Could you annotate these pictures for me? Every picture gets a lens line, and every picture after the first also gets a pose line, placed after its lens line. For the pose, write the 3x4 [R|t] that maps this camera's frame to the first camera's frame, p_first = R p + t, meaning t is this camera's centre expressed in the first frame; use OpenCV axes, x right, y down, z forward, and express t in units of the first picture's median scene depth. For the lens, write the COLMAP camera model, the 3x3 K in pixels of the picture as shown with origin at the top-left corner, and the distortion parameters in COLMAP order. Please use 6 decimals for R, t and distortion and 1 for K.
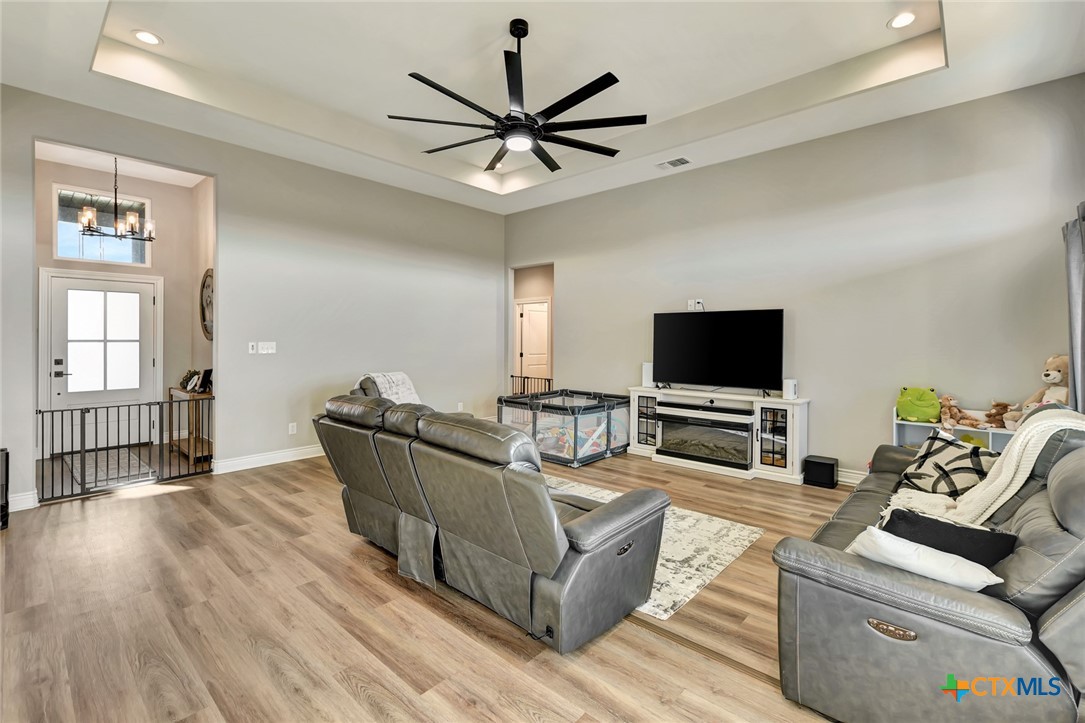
lens RADIAL K [[479.9, 0, 548.0], [0, 479.9, 340.0], [0, 0, 1]] dist [0.000309, 0.000045]
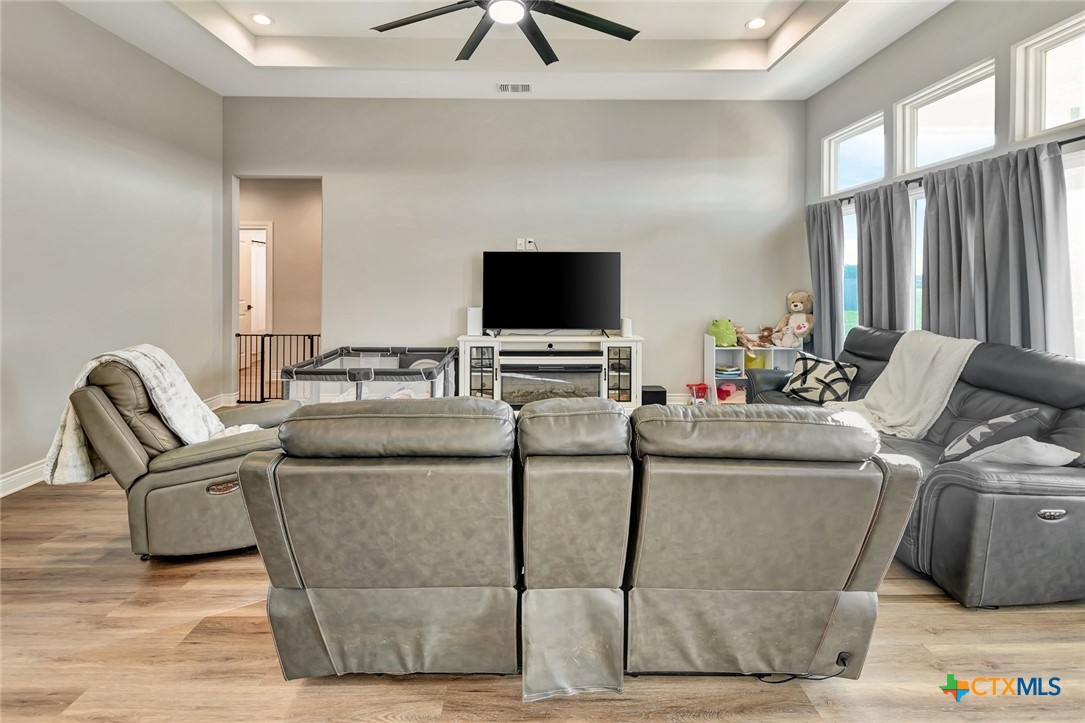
lens RADIAL K [[496.7, 0, 543.7], [0, 496.7, 282.0], [0, 0, 1]] dist [0.001742, 0.000554]
pose [[0.739862, -0.005887, 0.672733, -0.376368], [0.001890, 0.999976, 0.006672, -0.006581], [-0.672756, -0.003665, 0.739855, 0.303313]]
